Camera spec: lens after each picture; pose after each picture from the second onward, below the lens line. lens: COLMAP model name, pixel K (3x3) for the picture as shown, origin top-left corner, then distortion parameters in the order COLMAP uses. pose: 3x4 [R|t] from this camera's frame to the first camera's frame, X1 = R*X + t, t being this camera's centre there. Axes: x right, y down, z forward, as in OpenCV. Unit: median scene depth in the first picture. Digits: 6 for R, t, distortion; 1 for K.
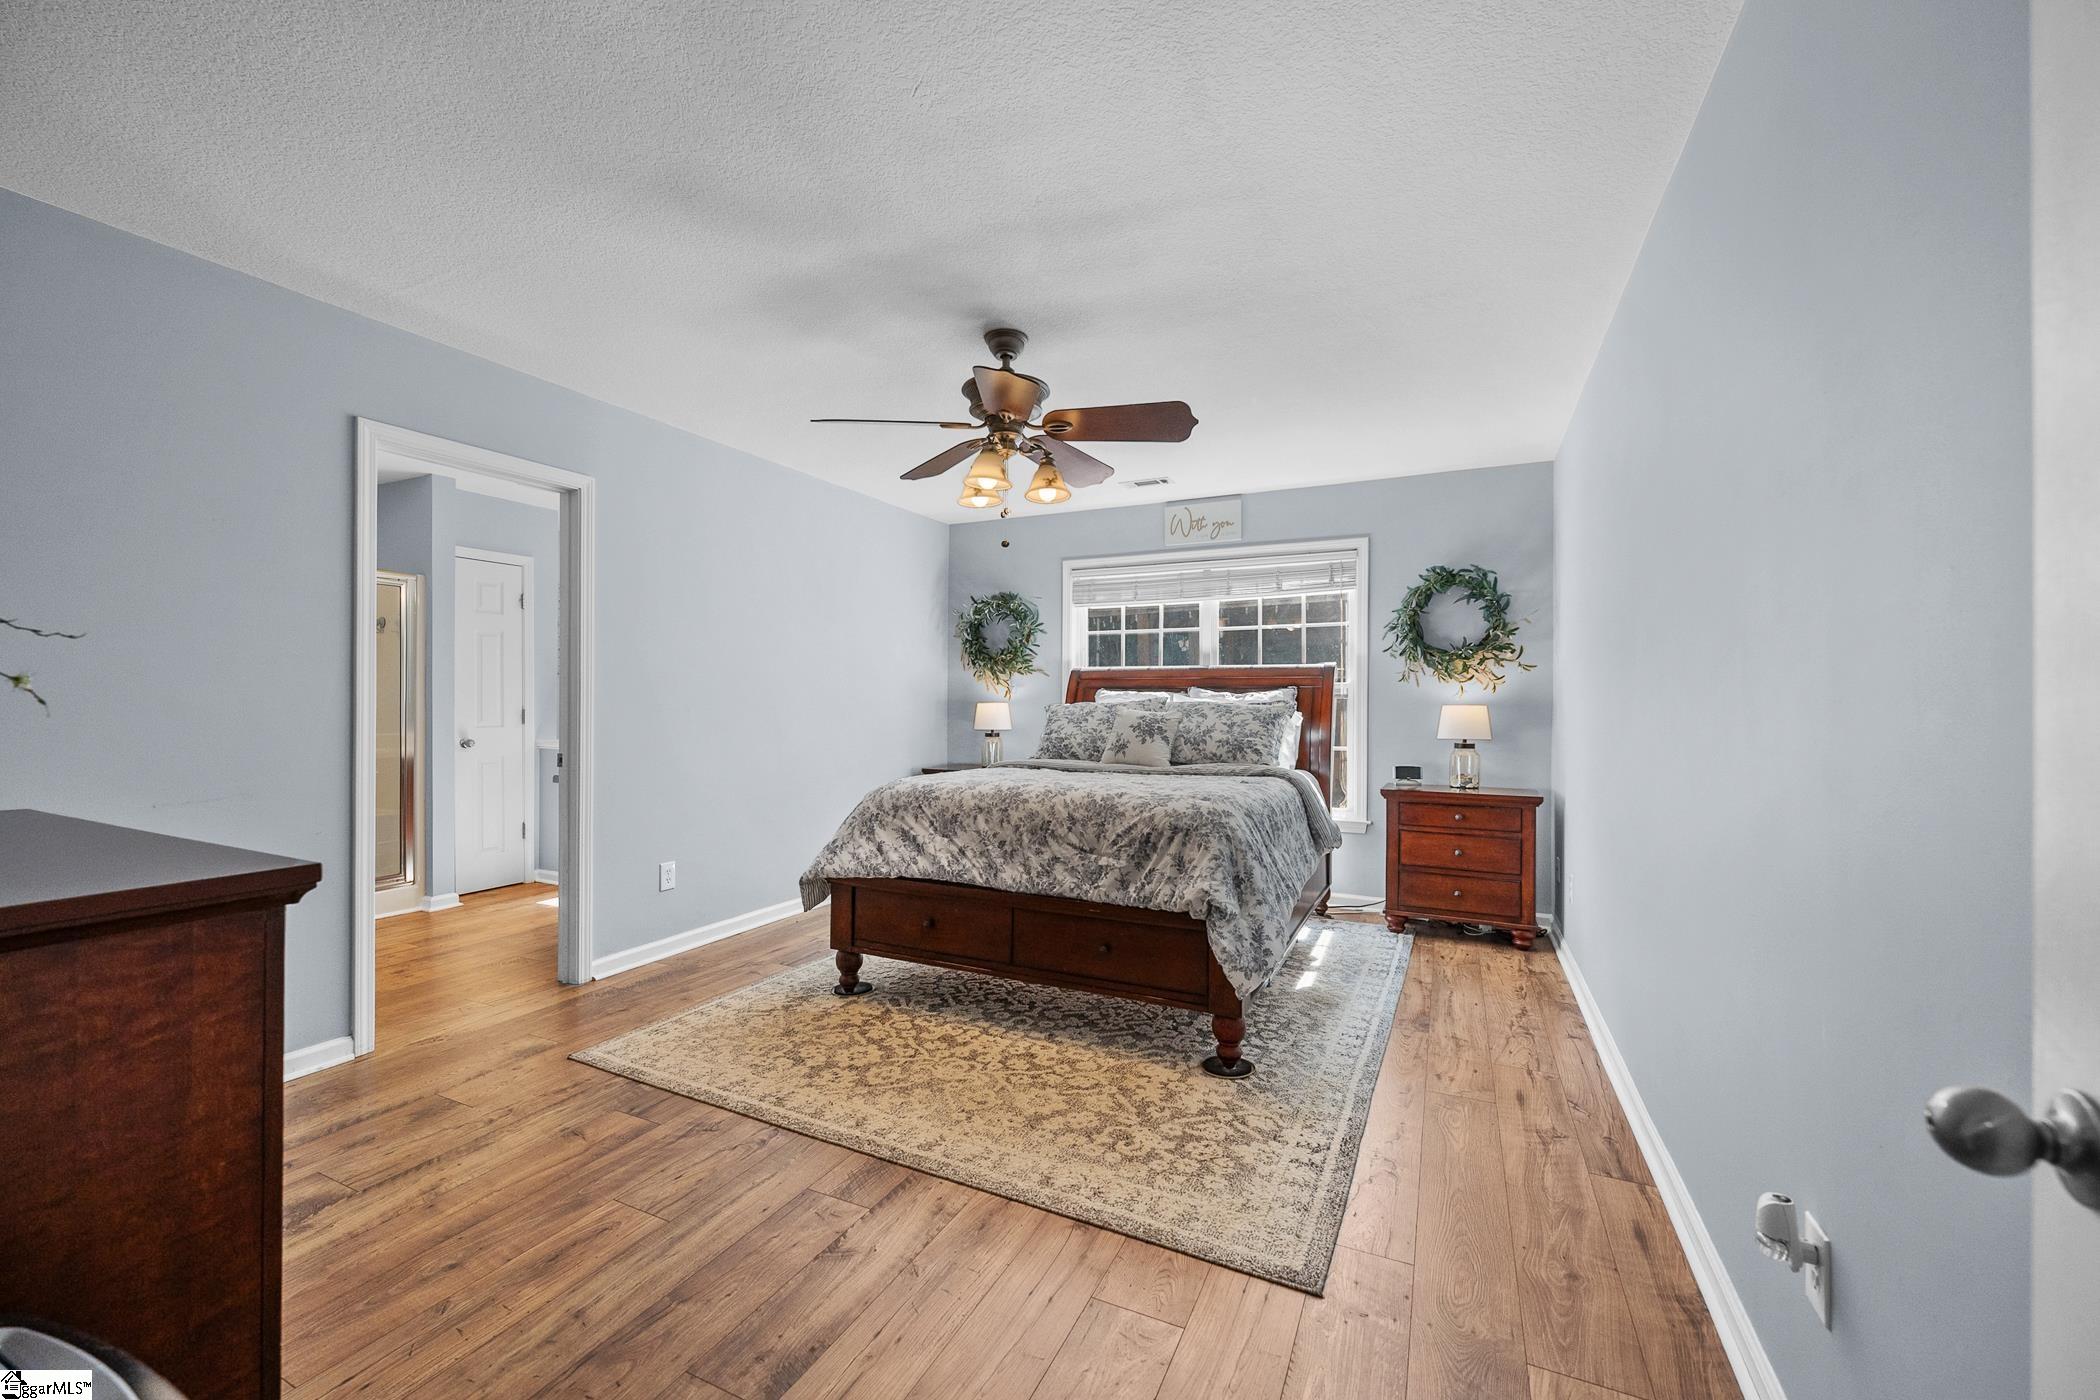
lens RADIAL K [[835.9, 0, 1049.4], [0, 835.9, 697.3], [0, 0, 1]] dist [-0.000540, -0.000106]
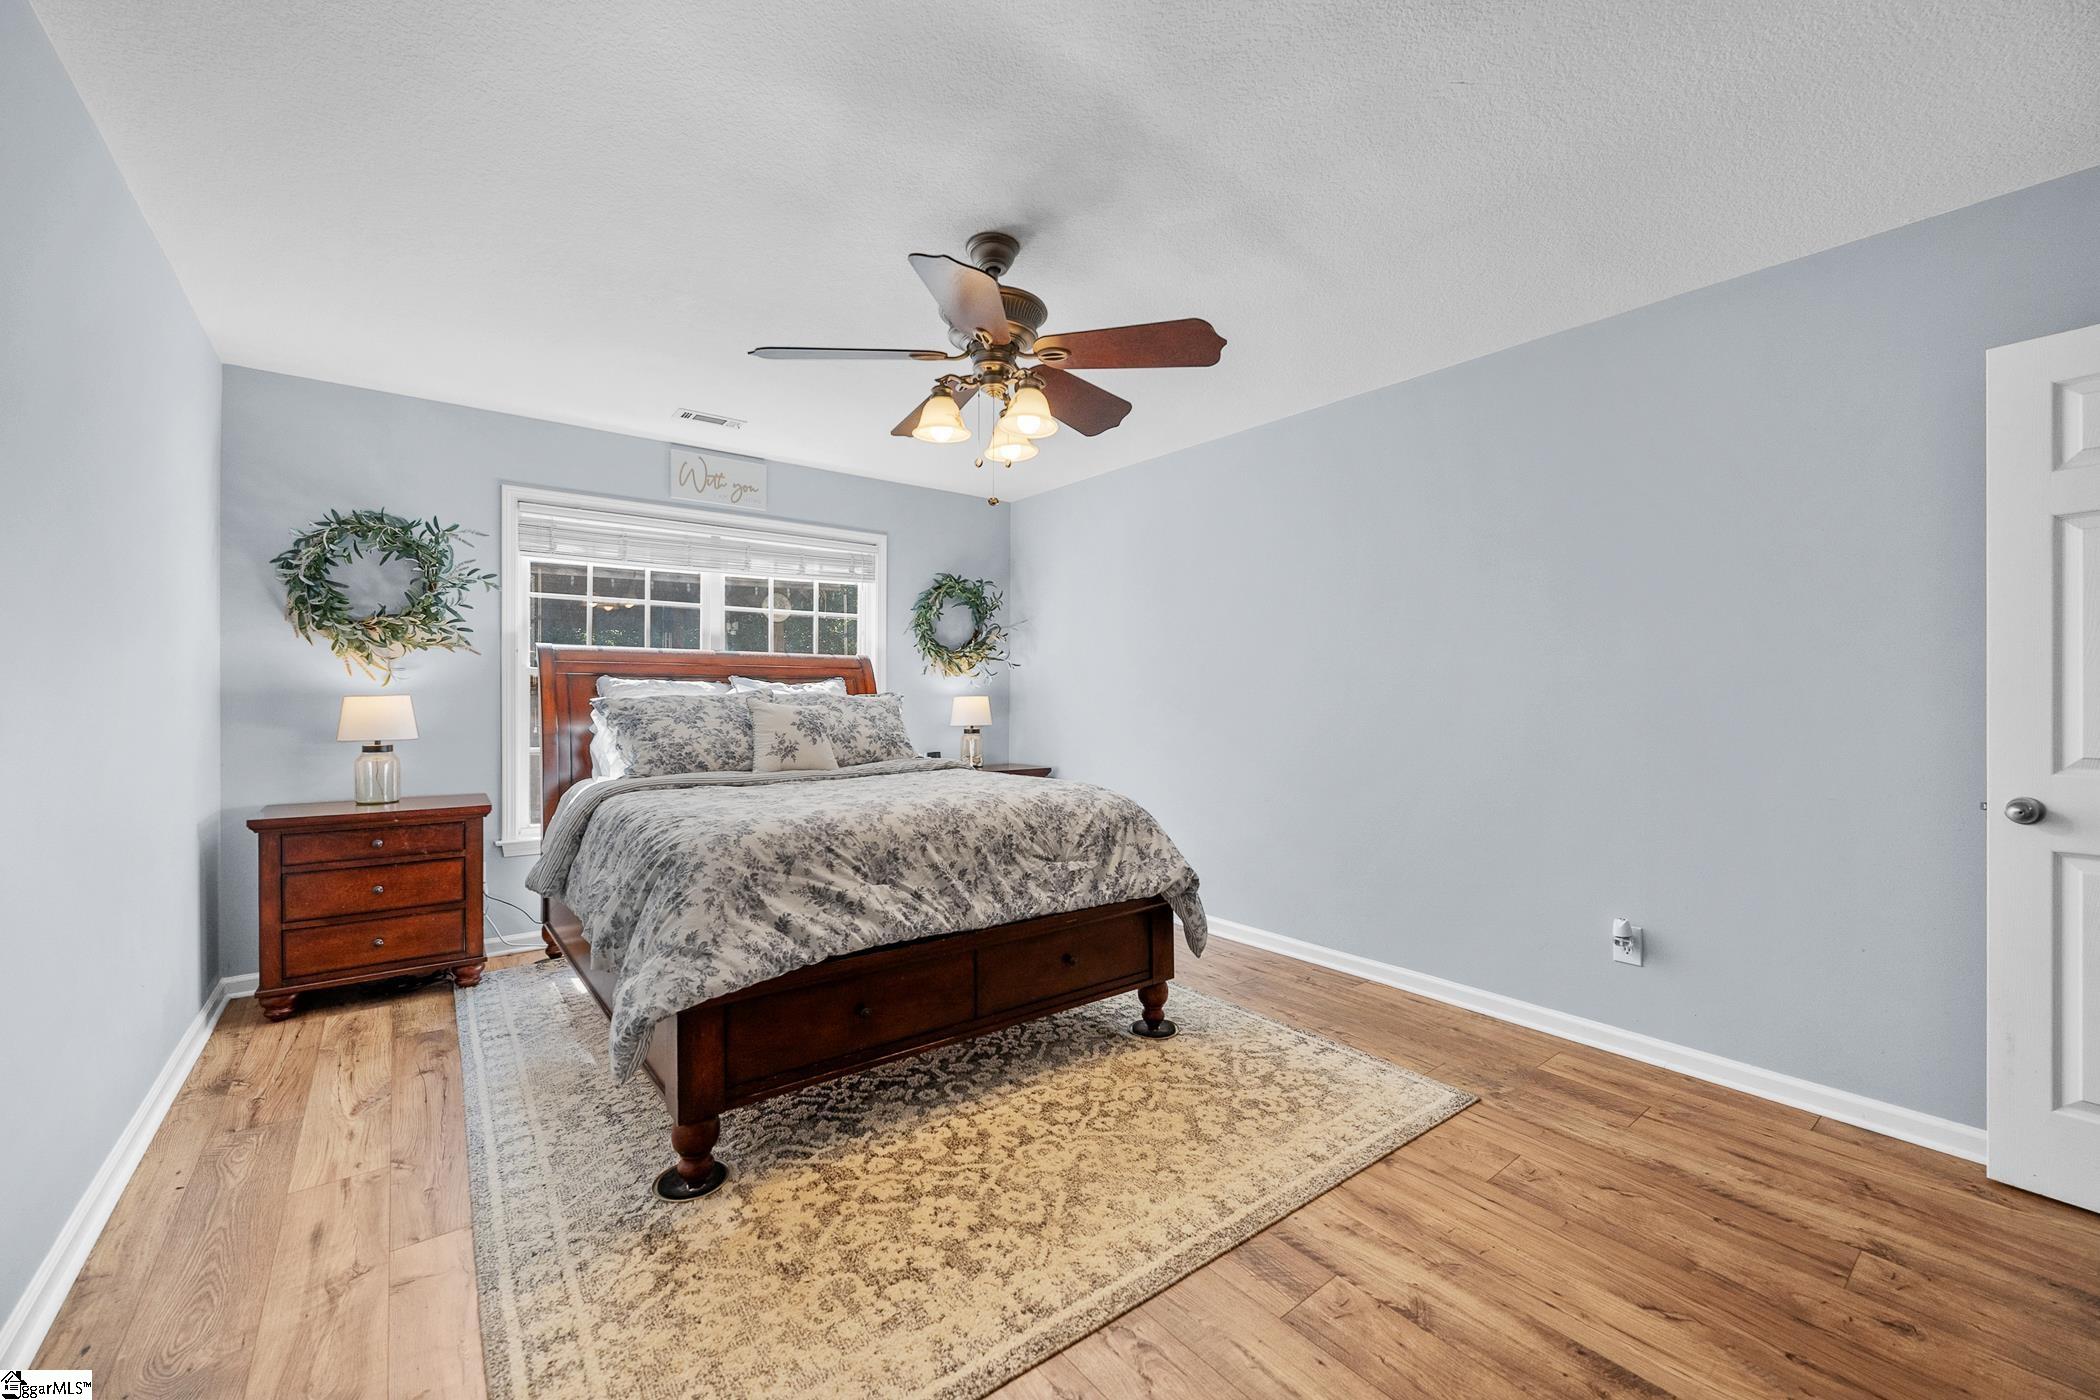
lens RADIAL K [[835.9, 0, 1034.2], [0, 835.9, 696.4], [0, 0, 1]] dist [-0.000540, -0.000106]
pose [[0.440307, -0.005486, 0.897831, -0.731234], [-0.005998, 0.999941, 0.009052, -0.001832], [-0.897827, -0.009370, 0.440248, 0.579695]]
